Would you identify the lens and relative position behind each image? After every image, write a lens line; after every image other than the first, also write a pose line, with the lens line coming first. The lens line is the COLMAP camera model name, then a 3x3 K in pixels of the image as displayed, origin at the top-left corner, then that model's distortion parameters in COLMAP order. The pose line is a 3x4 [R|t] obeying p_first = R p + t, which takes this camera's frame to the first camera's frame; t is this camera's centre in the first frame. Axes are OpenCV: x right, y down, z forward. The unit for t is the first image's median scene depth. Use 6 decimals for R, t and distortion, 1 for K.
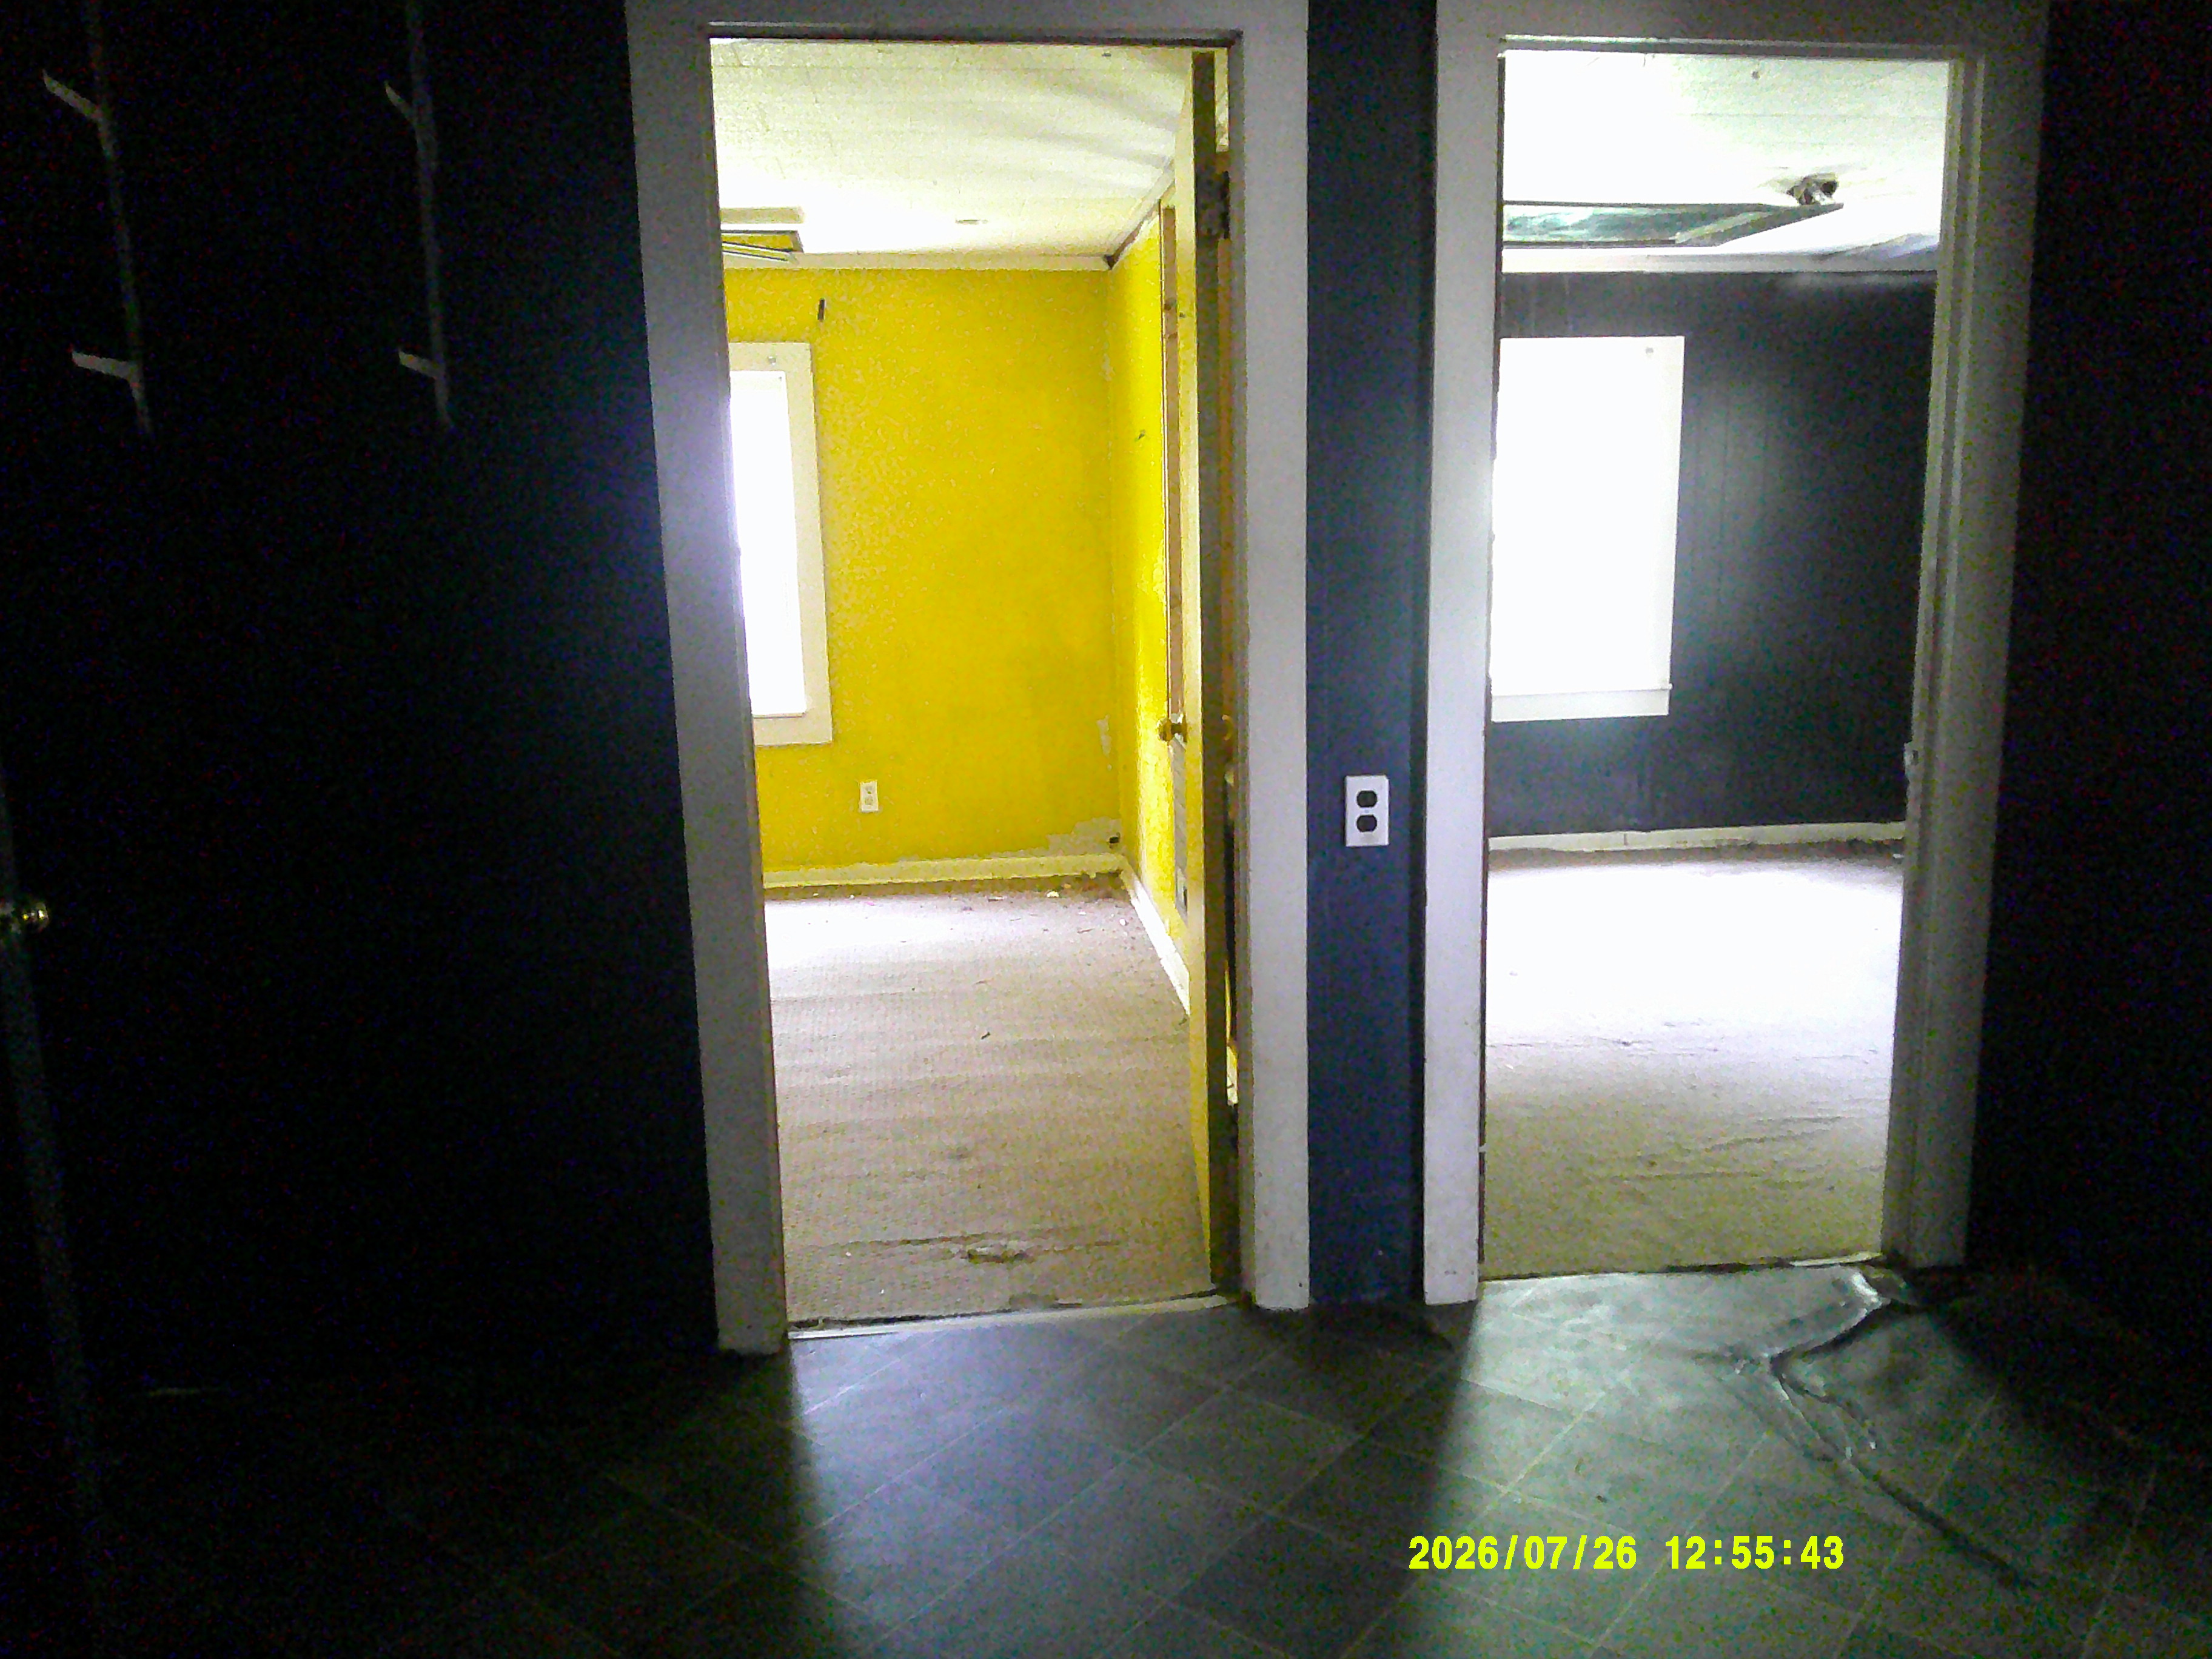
lens RADIAL K [[1802.4, 0, 1153.9], [0, 1802.4, 828.1], [0, 0, 1]] dist [0.079791, -0.143746]
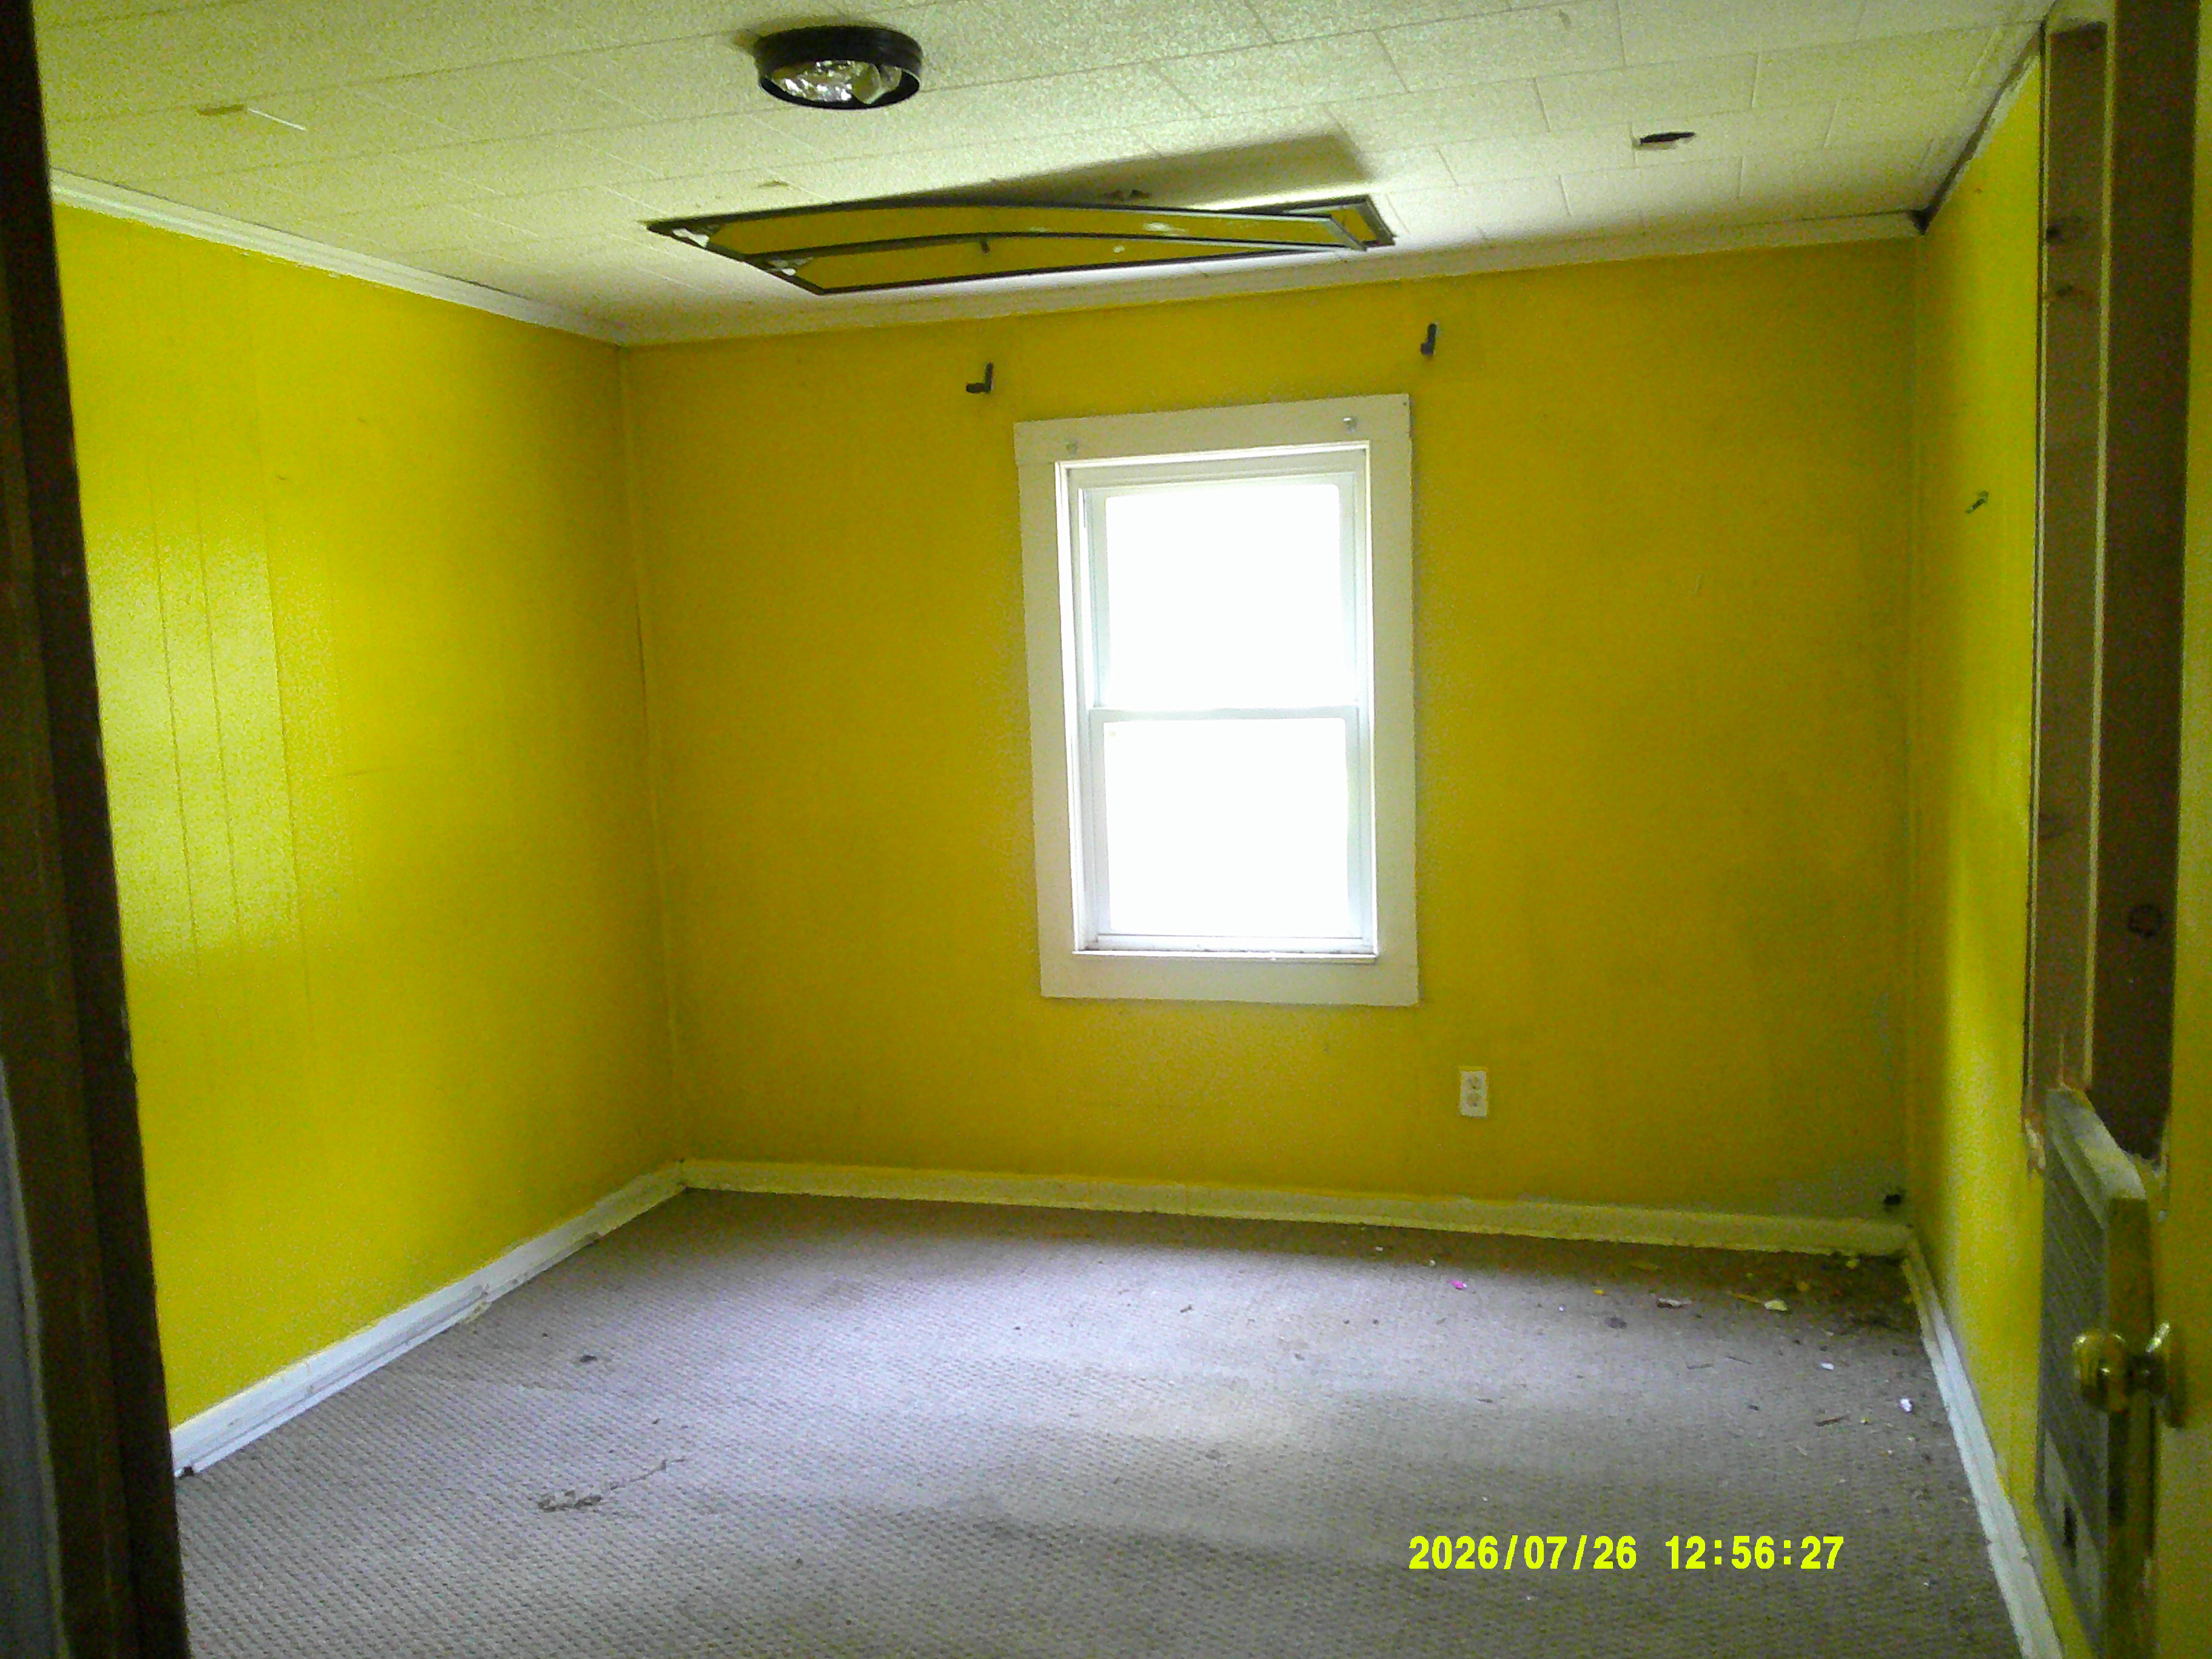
lens RADIAL K [[1802.4, 0, 1153.9], [0, 1802.4, 828.1], [0, 0, 1]] dist [0.079791, -0.143746]
pose [[0.919033, 0.030427, -0.393004, -0.014808], [-0.057596, 0.996682, -0.057521, -0.069848], [0.389950, 0.075499, 0.917736, 0.381306]]
